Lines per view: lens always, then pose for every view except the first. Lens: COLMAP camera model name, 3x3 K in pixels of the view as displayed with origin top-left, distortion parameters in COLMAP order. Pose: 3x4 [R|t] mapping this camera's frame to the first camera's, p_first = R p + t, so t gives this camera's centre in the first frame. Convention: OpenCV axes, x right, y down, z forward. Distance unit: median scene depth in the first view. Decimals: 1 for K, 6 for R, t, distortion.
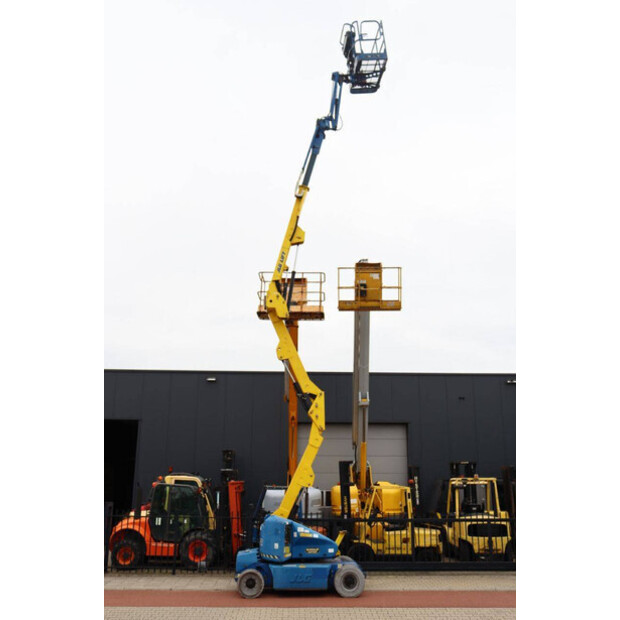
lens RADIAL K [[611.9, 0, 310.0], [0, 611.9, 310.0], [0, 0, 1]] dist [-0.121823, 0.220056]
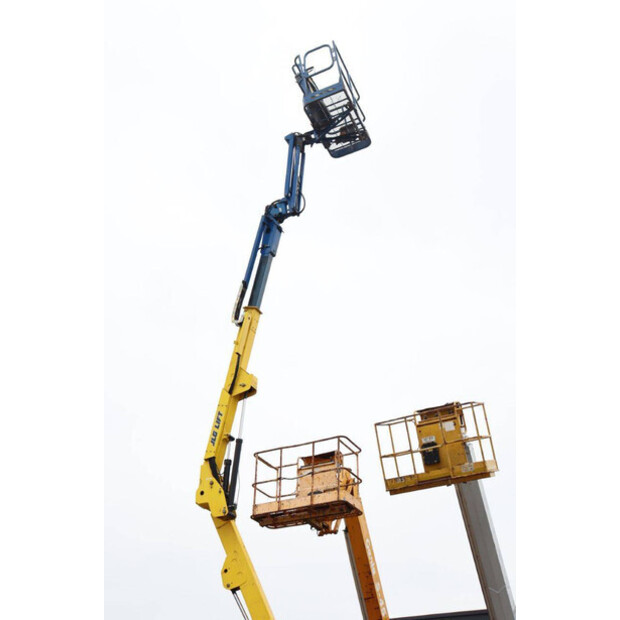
lens RADIAL K [[841.2, 0, 310.0], [0, 841.2, 310.0], [0, 0, 1]] dist [0.037385, 0.087568]
pose [[0.897176, -0.245088, -0.367434, 0.370951], [0.136605, 0.945102, -0.296852, 0.074307], [0.420018, 0.216135, 0.881403, 0.230531]]
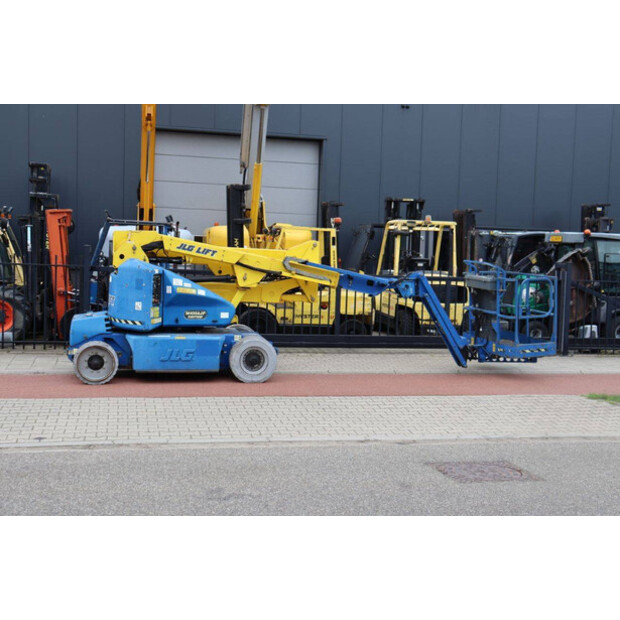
lens RADIAL K [[841.2, 0, 310.0], [0, 841.2, 310.0], [0, 0, 1]] dist [0.037385, 0.087568]
pose [[0.979961, 0.013790, 0.198710, -0.045232], [-0.082322, 0.936454, 0.340993, 0.070514], [-0.181380, -0.350519, 0.918824, 0.143139]]
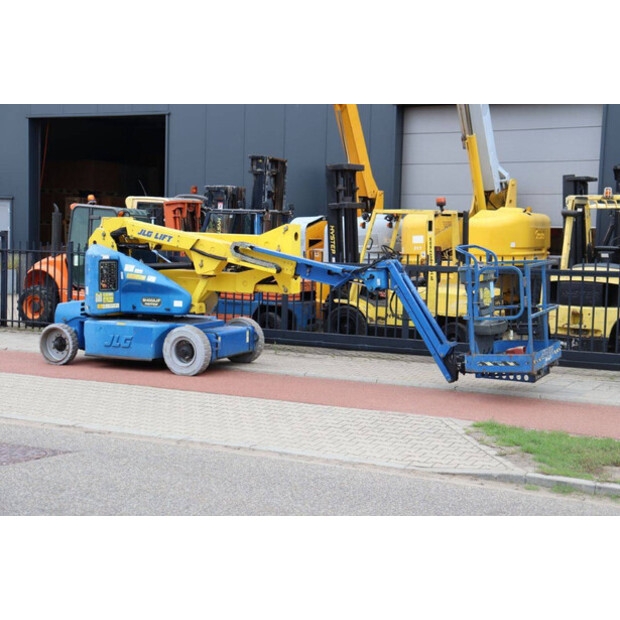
lens RADIAL K [[1049.9, 0, 310.0], [0, 1049.9, 310.0], [0, 0, 1]] dist [0.187698, -0.007941]
pose [[0.867492, 0.047078, -0.495218, 0.572877], [0.122803, 0.944434, 0.304901, 0.082874], [0.482055, -0.325314, 0.813507, 0.168677]]
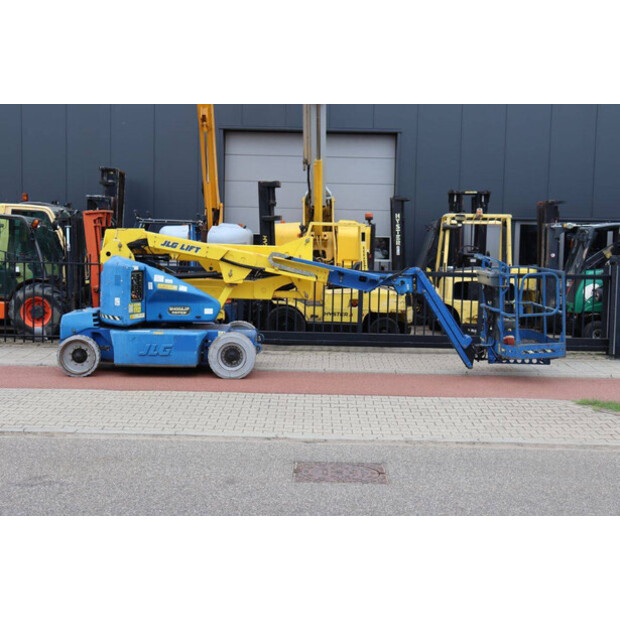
lens RADIAL K [[858.6, 0, 310.0], [0, 858.6, 310.0], [0, 0, 1]] dist [0.044720, 0.073891]
pose [[0.999425, 0.017880, -0.028814, 0.143211], [-0.006689, 0.936952, 0.349393, 0.065819], [0.033244, -0.348999, 0.936533, 0.125767]]
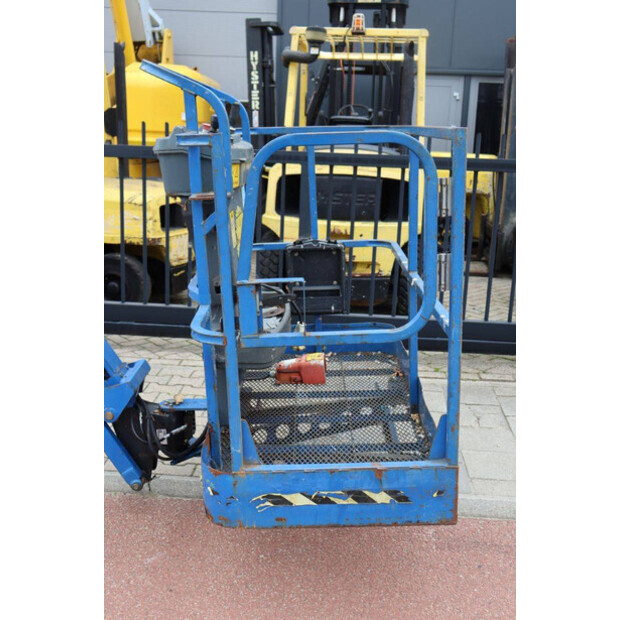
lens RADIAL K [[712.7, 0, 310.0], [0, 712.7, 310.0], [0, 0, 1]] dist [-0.013915, -0.003041]
pose [[0.996165, 0.049315, -0.072277, 0.325273], [-0.007537, 0.871328, 0.490643, 0.262382], [0.087173, -0.488217, 0.868358, 0.722845]]
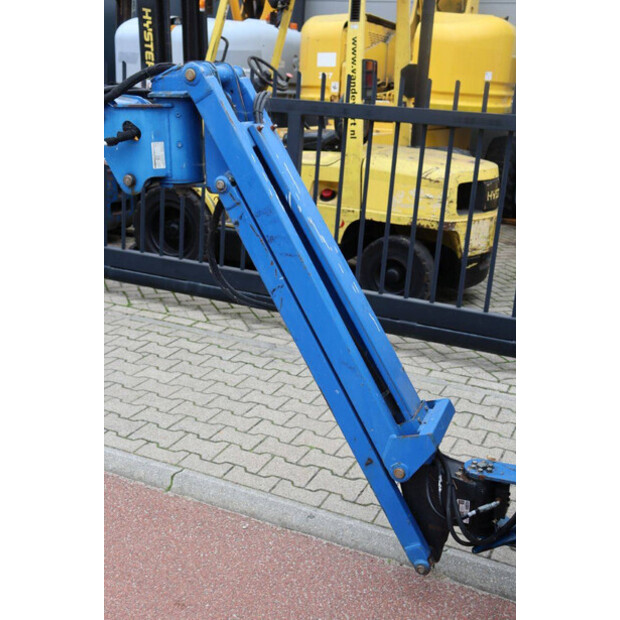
lens RADIAL K [[756.7, 0, 310.0], [0, 756.7, 310.0], [0, 0, 1]] dist [-0.019477, -0.014981]
pose [[0.902388, 0.169198, -0.396317, 0.299187], [0.062914, 0.858108, 0.509601, 0.273505], [0.426306, -0.484792, 0.763701, 0.759962]]
